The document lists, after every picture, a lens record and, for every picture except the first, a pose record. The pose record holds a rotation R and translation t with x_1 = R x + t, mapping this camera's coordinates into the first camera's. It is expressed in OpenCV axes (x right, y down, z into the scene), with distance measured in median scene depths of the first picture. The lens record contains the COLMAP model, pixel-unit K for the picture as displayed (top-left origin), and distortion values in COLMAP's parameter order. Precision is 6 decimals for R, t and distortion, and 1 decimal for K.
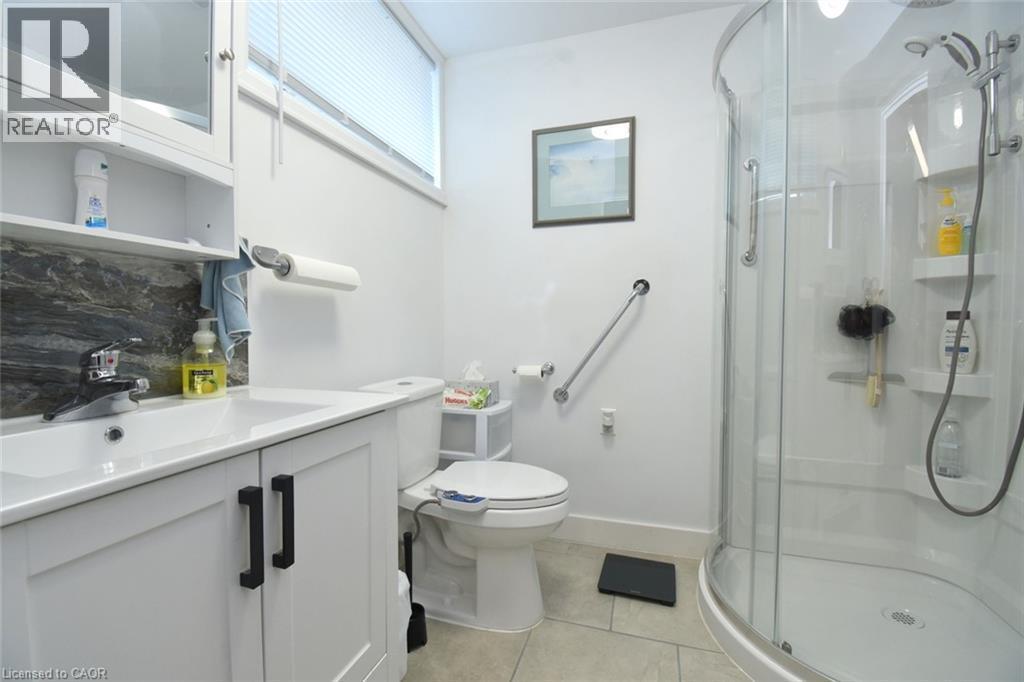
lens RADIAL K [[451.8, 0, 507.3], [0, 451.8, 339.7], [0, 0, 1]] dist [0.016042, -0.021537]
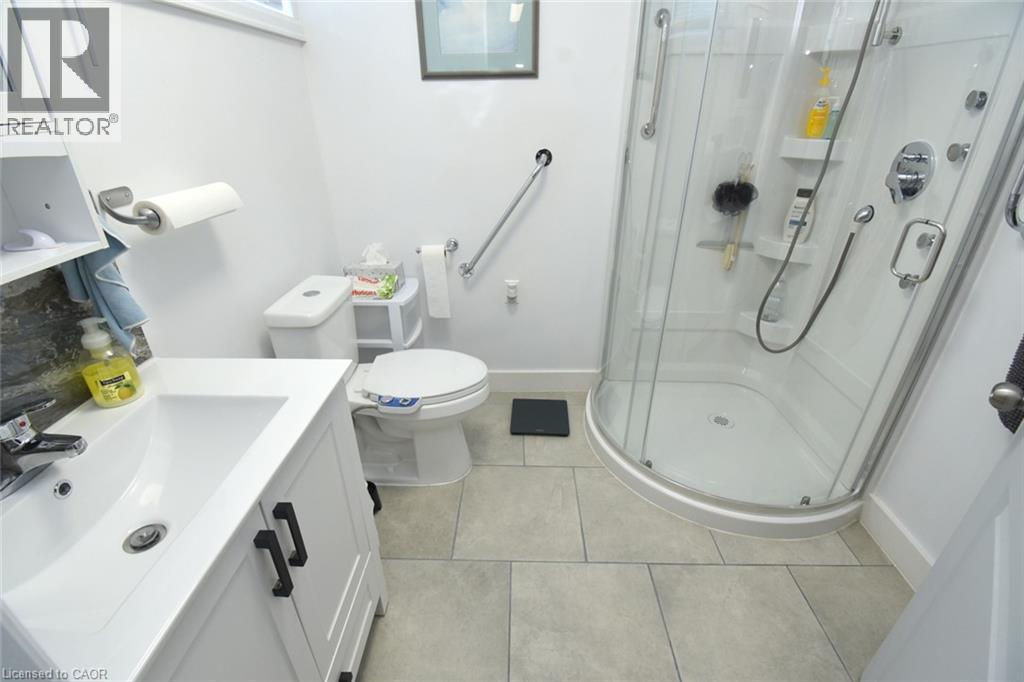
lens RADIAL K [[450.3, 0, 505.8], [0, 450.3, 341.2], [0, 0, 1]] dist [0.017857, -0.024844]
pose [[0.962278, -0.132708, 0.237506, -0.077203], [0.019759, 0.904751, 0.425483, -0.215532], [-0.271349, -0.404740, 0.873244, 0.028657]]
